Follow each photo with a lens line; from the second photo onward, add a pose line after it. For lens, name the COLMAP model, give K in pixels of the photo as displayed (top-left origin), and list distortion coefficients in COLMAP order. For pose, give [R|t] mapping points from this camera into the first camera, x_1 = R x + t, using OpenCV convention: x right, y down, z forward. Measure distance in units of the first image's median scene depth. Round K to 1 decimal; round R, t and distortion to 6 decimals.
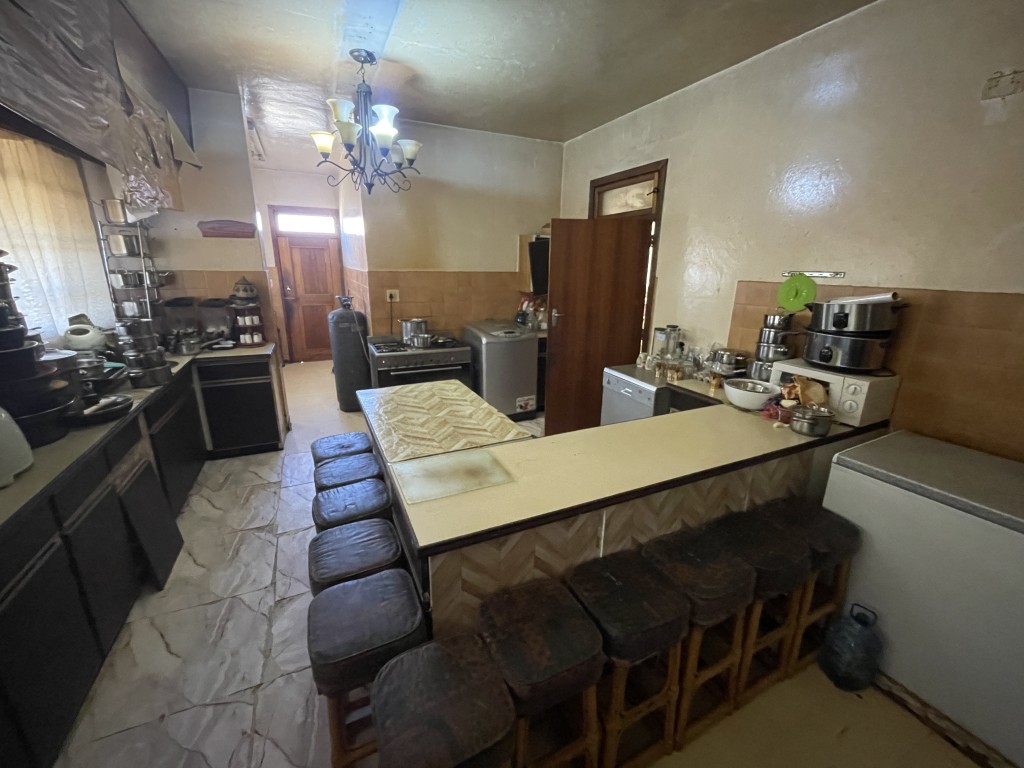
lens RADIAL K [[415.7, 0, 512.1], [0, 415.7, 384.6], [0, 0, 1]] dist [-0.010935, 0.001639]
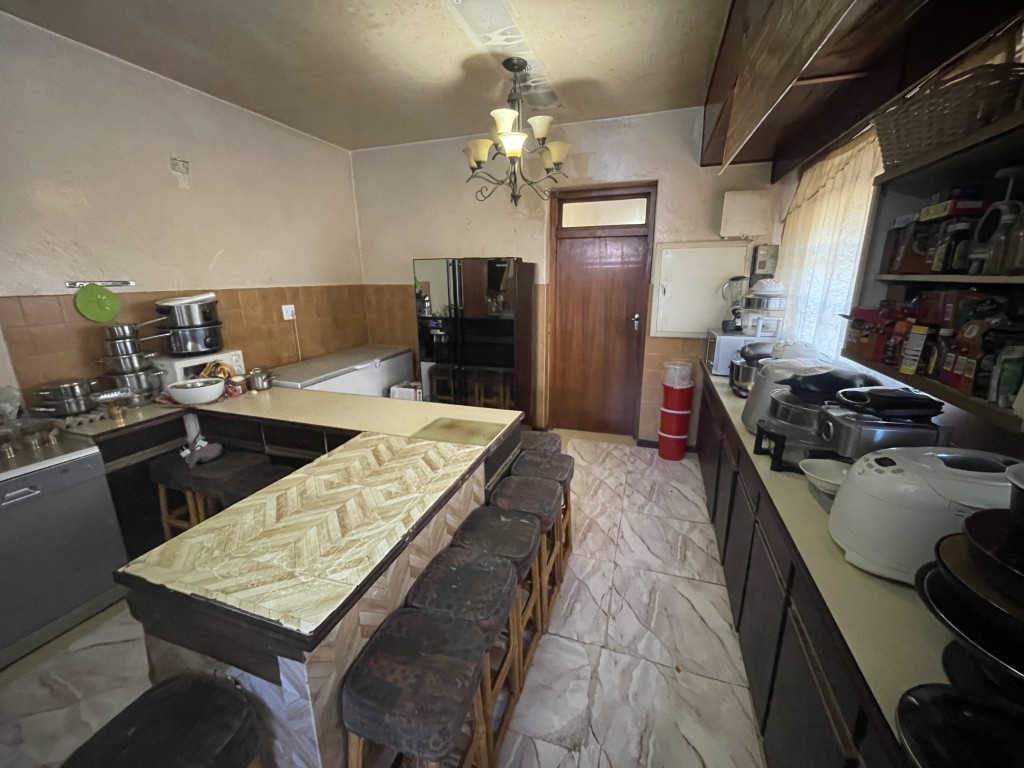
lens RADIAL K [[415.7, 0, 511.0], [0, 415.7, 383.2], [0, 0, 1]] dist [-0.010935, 0.001639]
pose [[-0.724442, -0.178711, 0.665768, -0.851511], [0.186850, 0.878745, 0.439197, -0.362883], [-0.663530, 0.442571, -0.603207, 1.232973]]
